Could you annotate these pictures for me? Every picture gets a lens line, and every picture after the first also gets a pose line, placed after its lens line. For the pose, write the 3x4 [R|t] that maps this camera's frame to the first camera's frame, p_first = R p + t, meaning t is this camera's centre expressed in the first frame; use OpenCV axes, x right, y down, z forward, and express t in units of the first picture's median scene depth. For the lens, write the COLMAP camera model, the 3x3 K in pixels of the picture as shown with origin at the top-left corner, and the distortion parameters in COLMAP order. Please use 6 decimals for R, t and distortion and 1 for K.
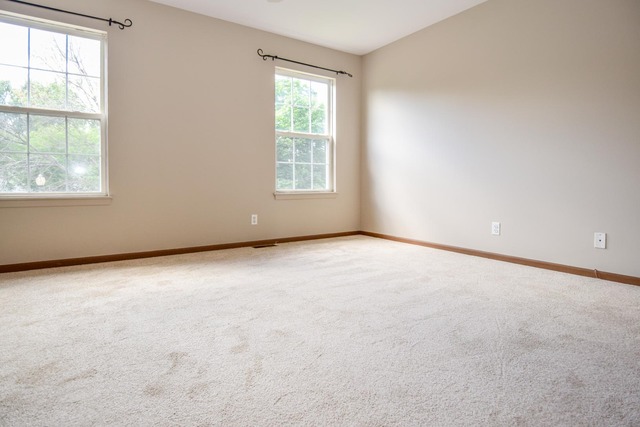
lens RADIAL K [[343.5, 0, 319.9], [0, 343.5, 210.9], [0, 0, 1]] dist [0.017259, -0.022513]
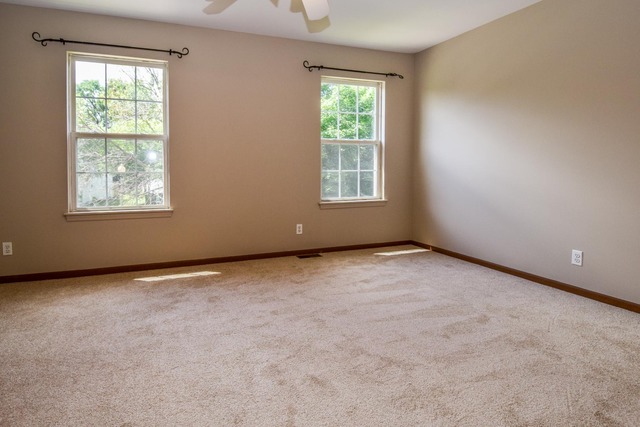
lens RADIAL K [[348.4, 0, 293.4], [0, 348.4, 177.2], [0, 0, 1]] dist [0.019721, -0.018454]
pose [[0.971887, 0.009990, -0.235238, 0.036621], [-0.006714, 0.999869, 0.014723, -0.166334], [0.235354, -0.012730, 0.971826, 0.004559]]
